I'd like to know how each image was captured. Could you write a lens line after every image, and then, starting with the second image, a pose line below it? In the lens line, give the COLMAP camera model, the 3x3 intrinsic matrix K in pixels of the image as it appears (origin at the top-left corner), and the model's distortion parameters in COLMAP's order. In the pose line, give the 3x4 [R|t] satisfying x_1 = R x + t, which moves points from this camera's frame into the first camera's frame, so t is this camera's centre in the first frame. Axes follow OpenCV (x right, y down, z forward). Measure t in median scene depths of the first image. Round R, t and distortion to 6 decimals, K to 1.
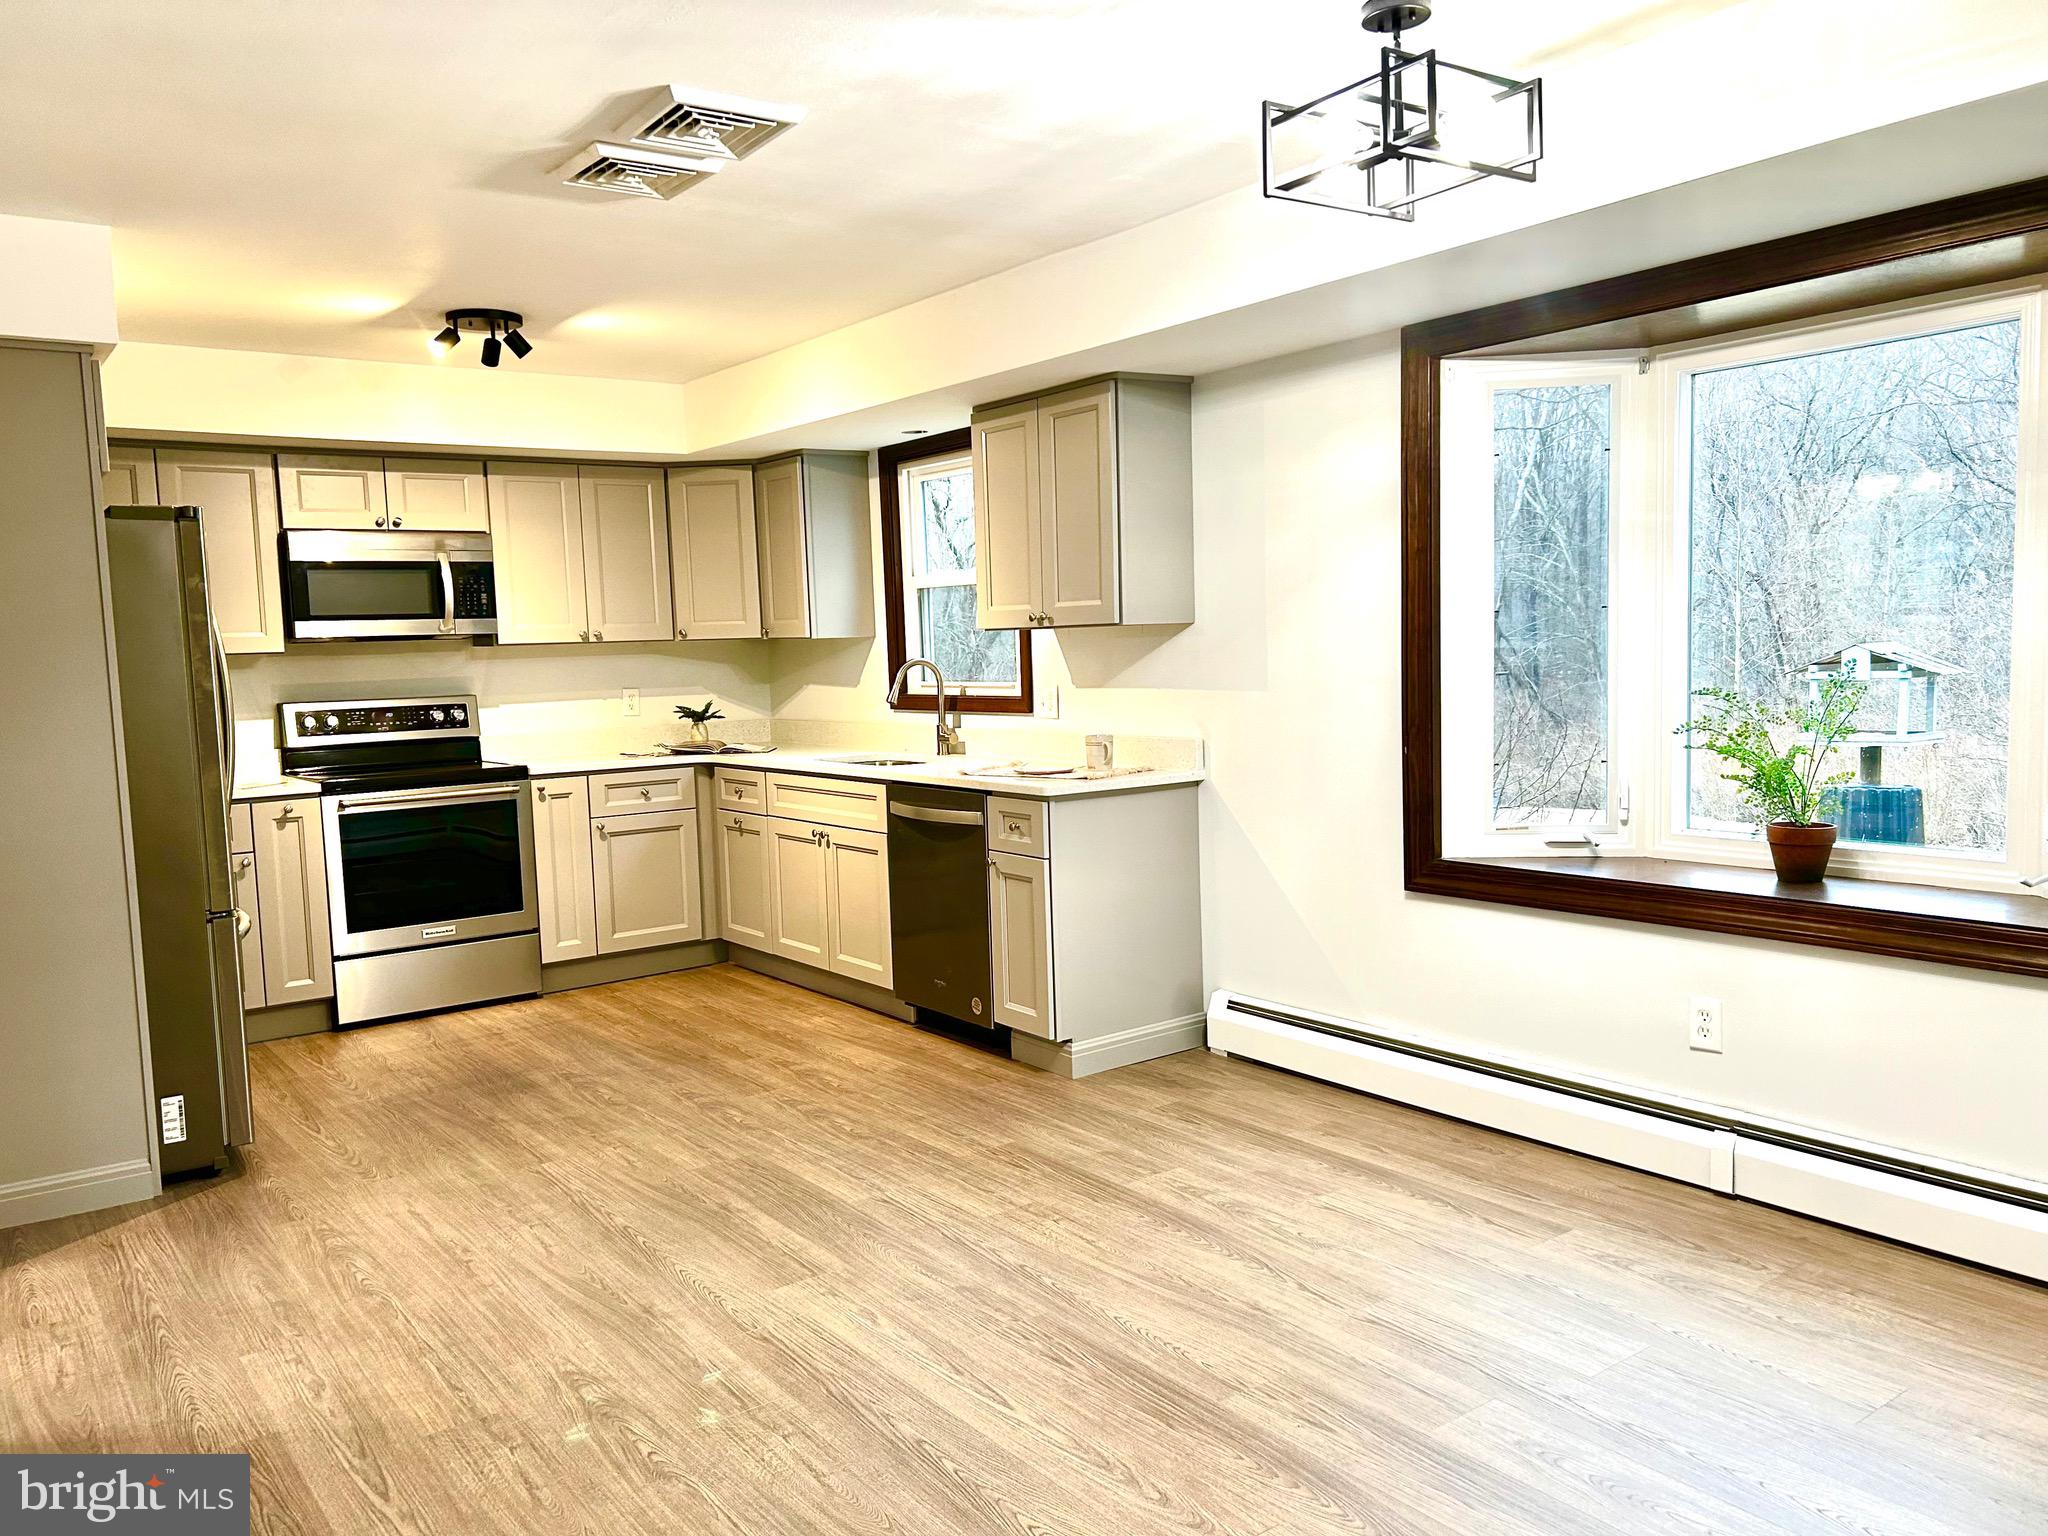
lens RADIAL K [[1538.4, 0, 1016.8], [0, 1538.4, 779.3], [0, 0, 1]] dist [0.107609, -0.151375]
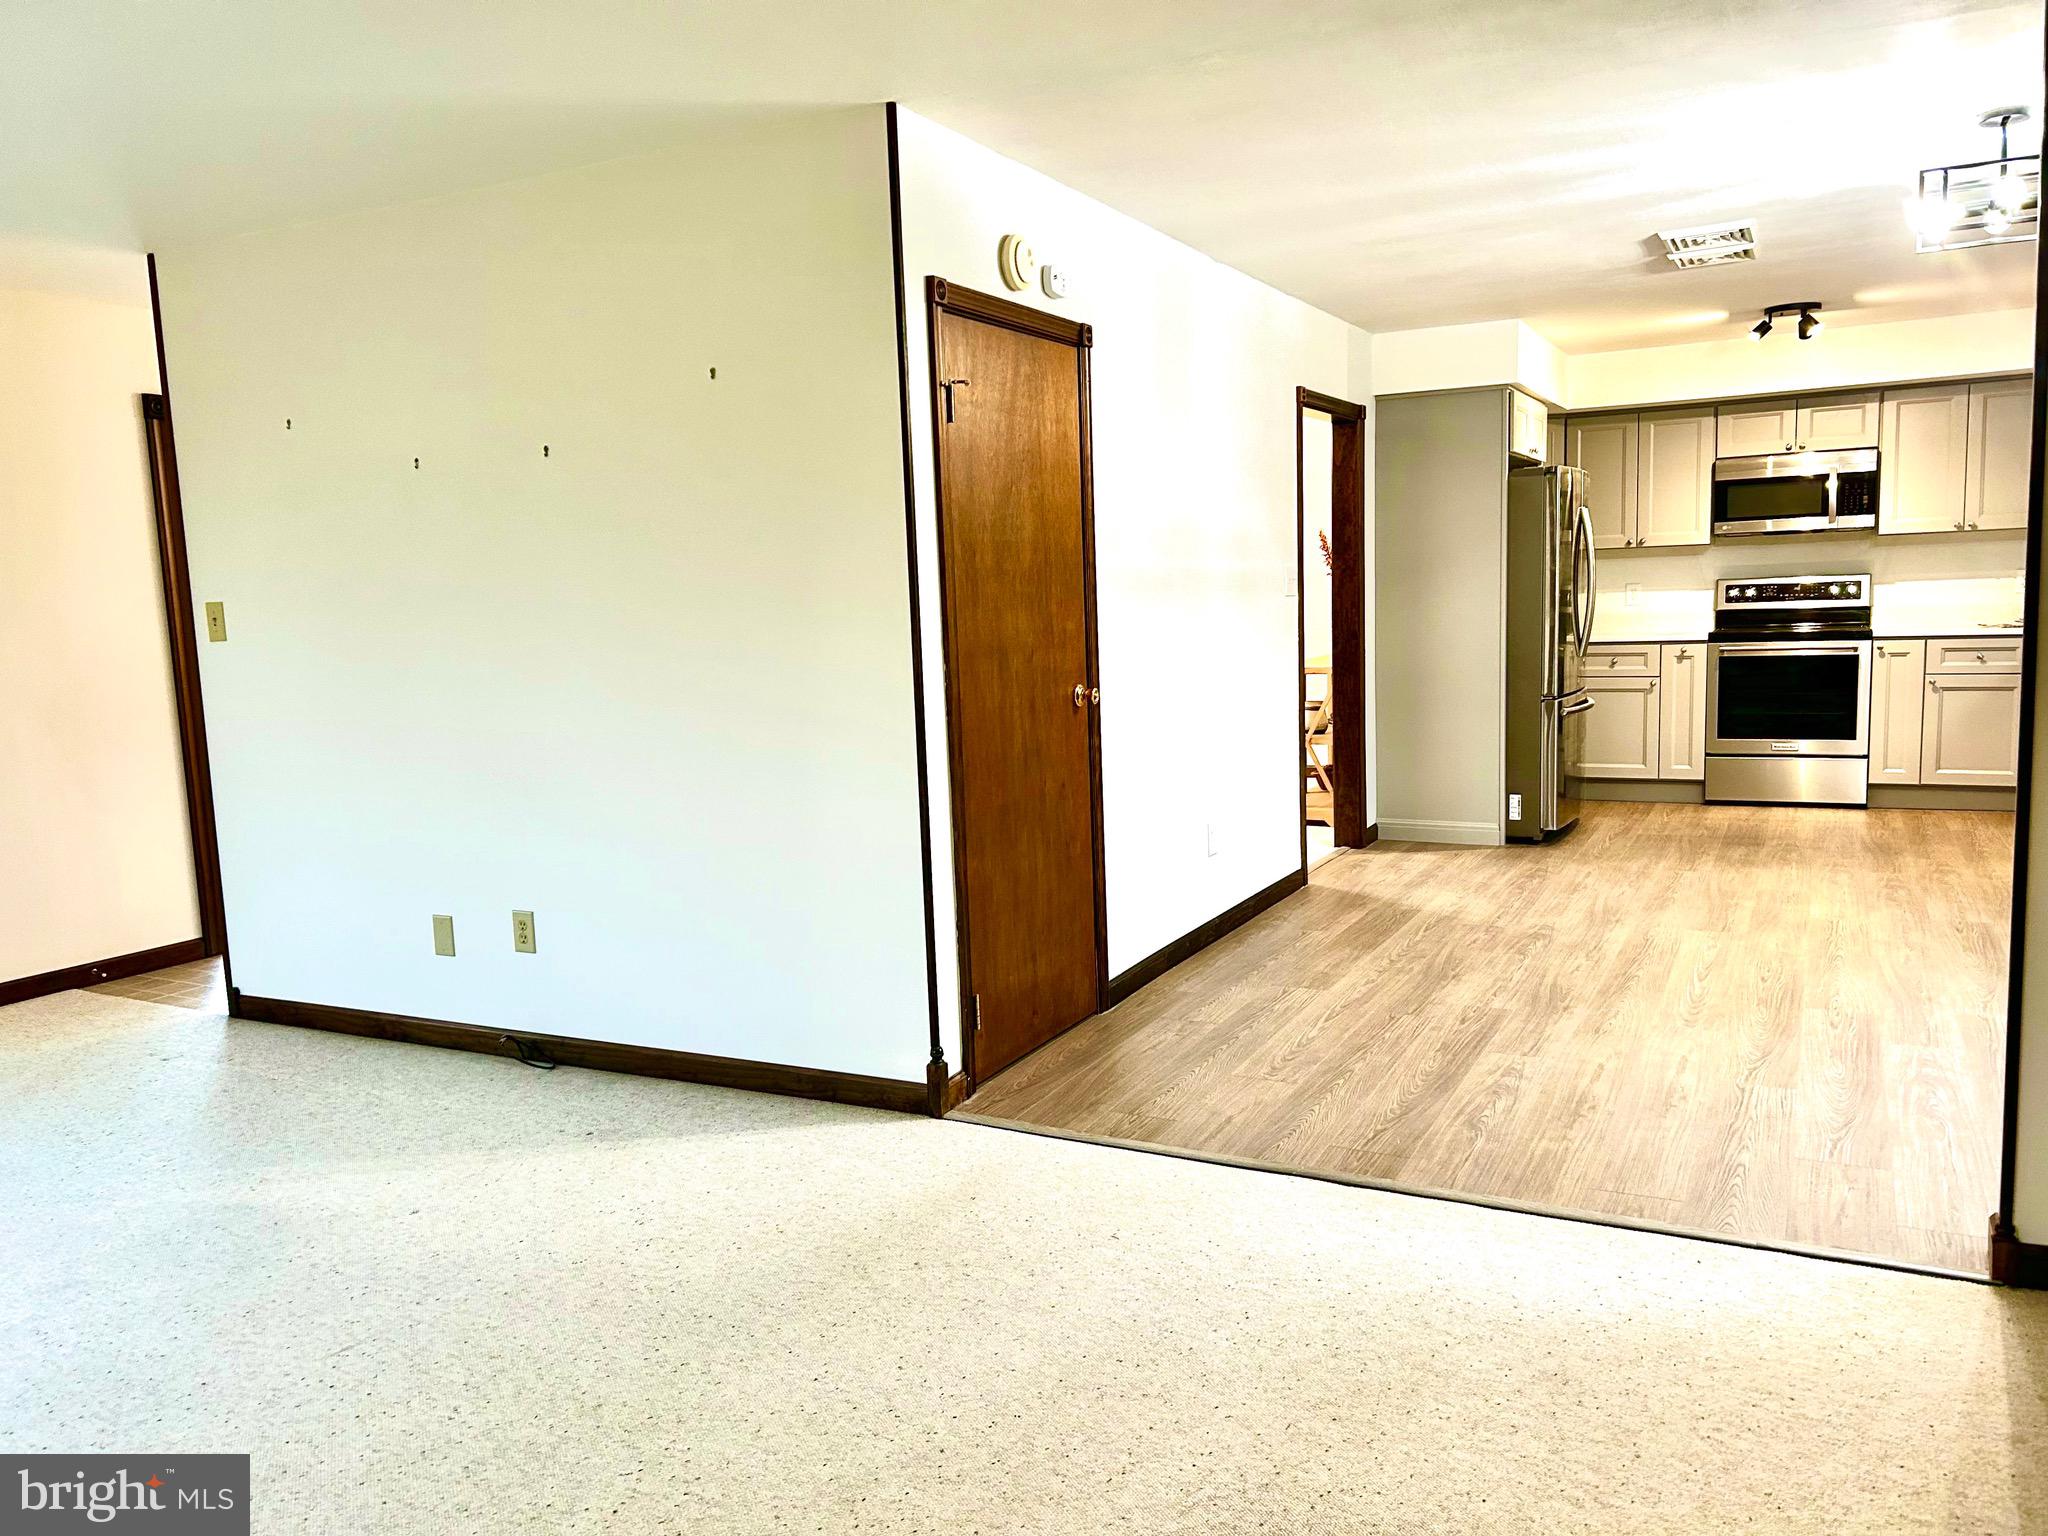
lens RADIAL K [[1552.8, 0, 1026.2], [0, 1552.8, 778.5], [0, 0, 1]] dist [0.073406, -0.068182]
pose [[0.447449, 0.126471, -0.885321, 0.576637], [-0.058573, 0.991969, 0.112103, 0.008973], [0.892389, 0.001695, 0.451264, -0.234971]]
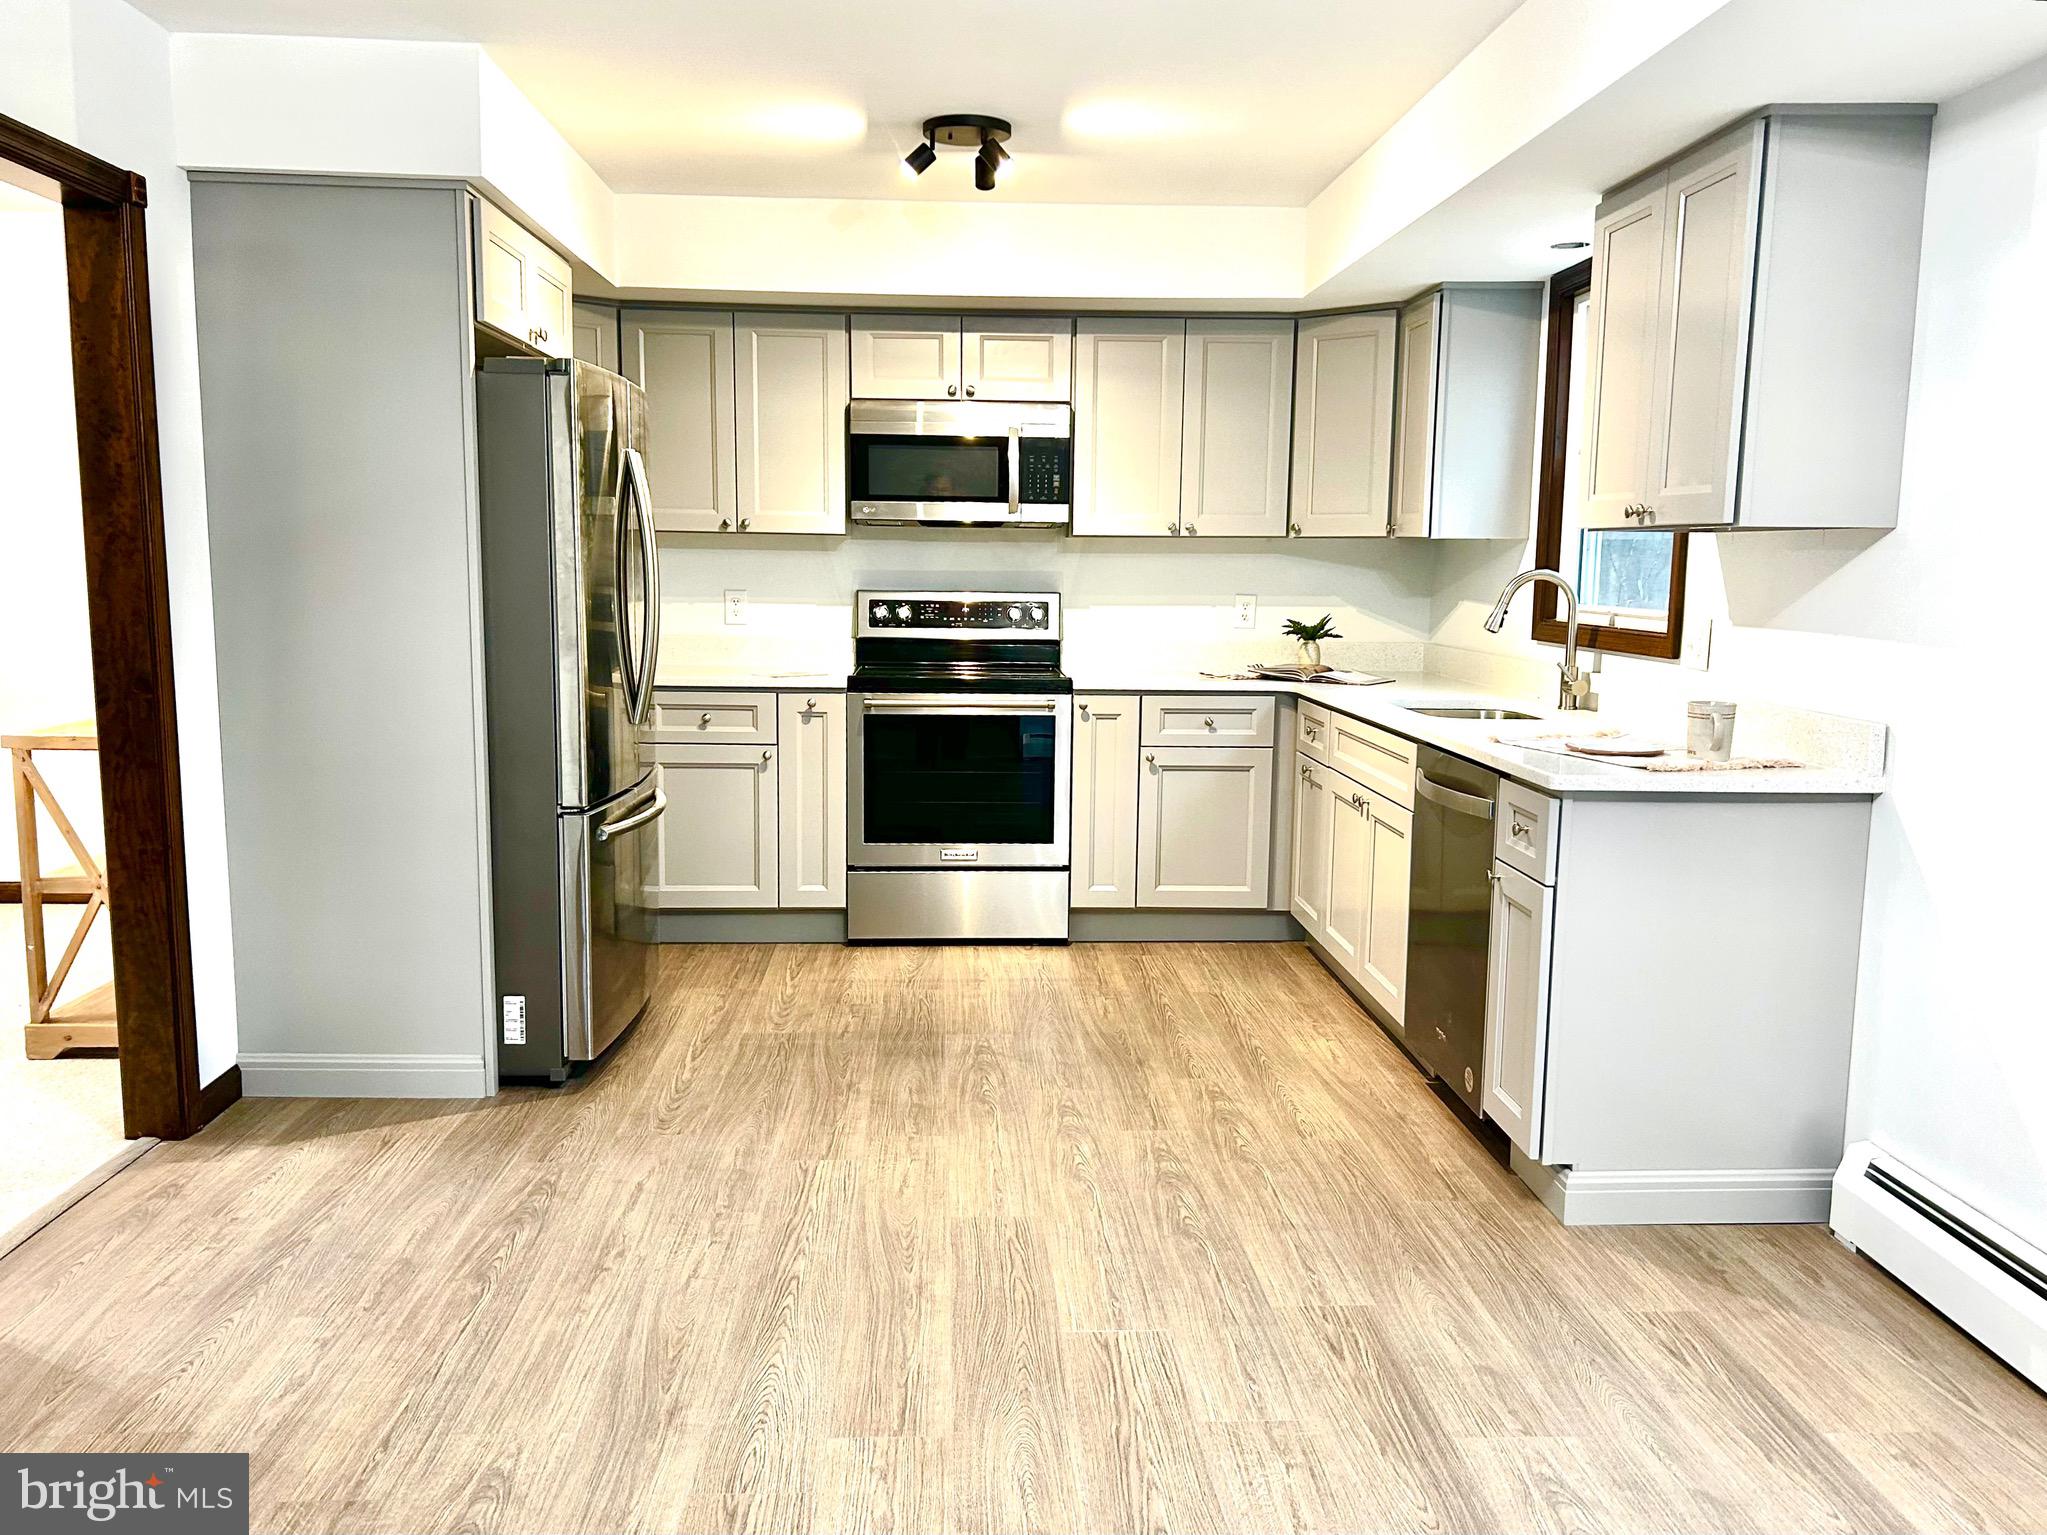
lens RADIAL K [[1633.9, 0, 1022.3], [0, 1633.9, 782.2], [0, 0, 1]] dist [0.124650, -0.190594]
pose [[0.830971, 0.118151, -0.543625, 0.167785], [-0.089405, 0.992848, 0.079122, -0.021486], [0.549085, -0.017145, 0.835591, 0.239763]]
